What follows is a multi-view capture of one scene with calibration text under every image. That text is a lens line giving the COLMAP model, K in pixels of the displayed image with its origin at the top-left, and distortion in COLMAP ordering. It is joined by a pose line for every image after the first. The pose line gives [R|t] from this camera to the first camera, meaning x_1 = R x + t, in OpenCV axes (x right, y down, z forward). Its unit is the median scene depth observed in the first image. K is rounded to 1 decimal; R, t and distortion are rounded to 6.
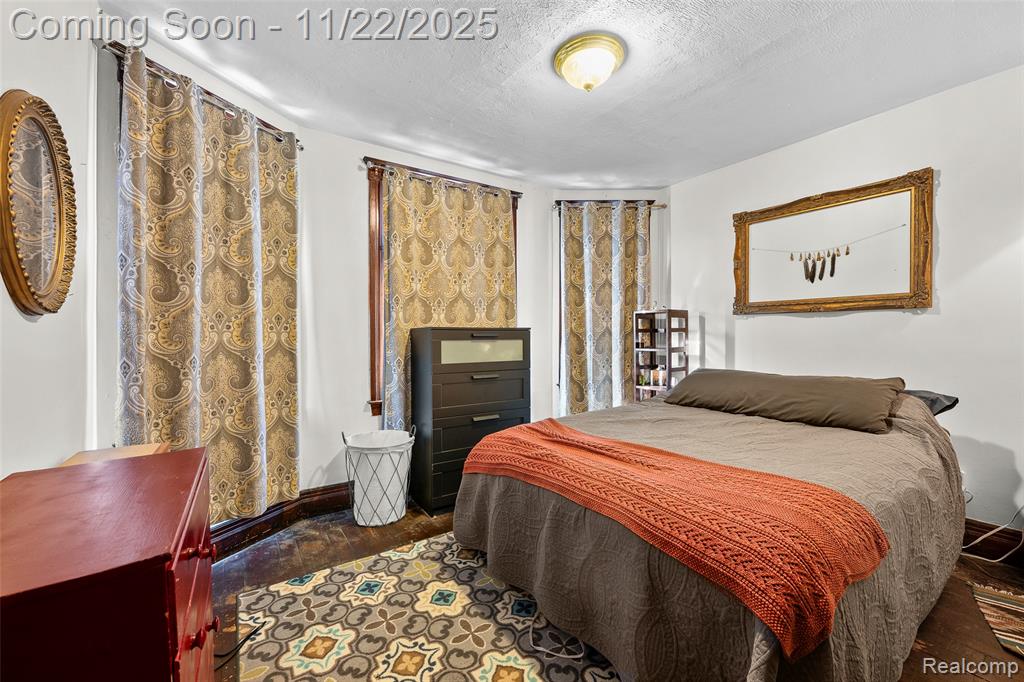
lens RADIAL K [[410.6, 0, 510.6], [0, 410.6, 338.6], [0, 0, 1]] dist [-0.000735, 0.000556]
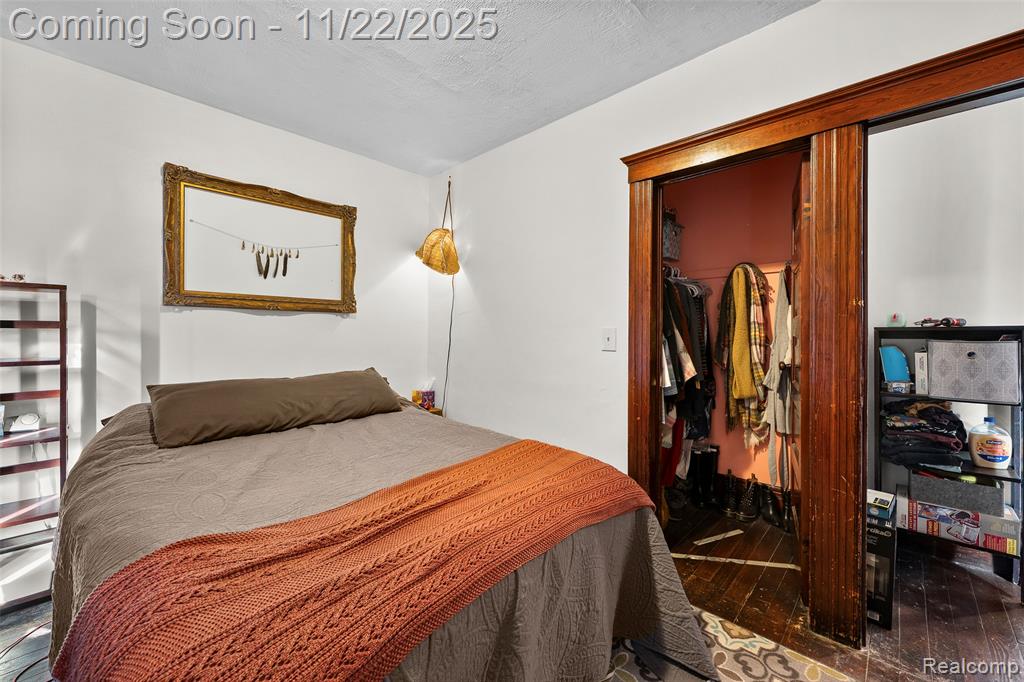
lens RADIAL K [[410.6, 0, 510.4], [0, 410.6, 336.2], [0, 0, 1]] dist [-0.000735, 0.000556]
pose [[-0.211092, -0.006365, 0.977445, -0.314594], [0.003359, 0.999968, 0.007237, -0.008804], [-0.977460, 0.004811, -0.211064, 0.657457]]
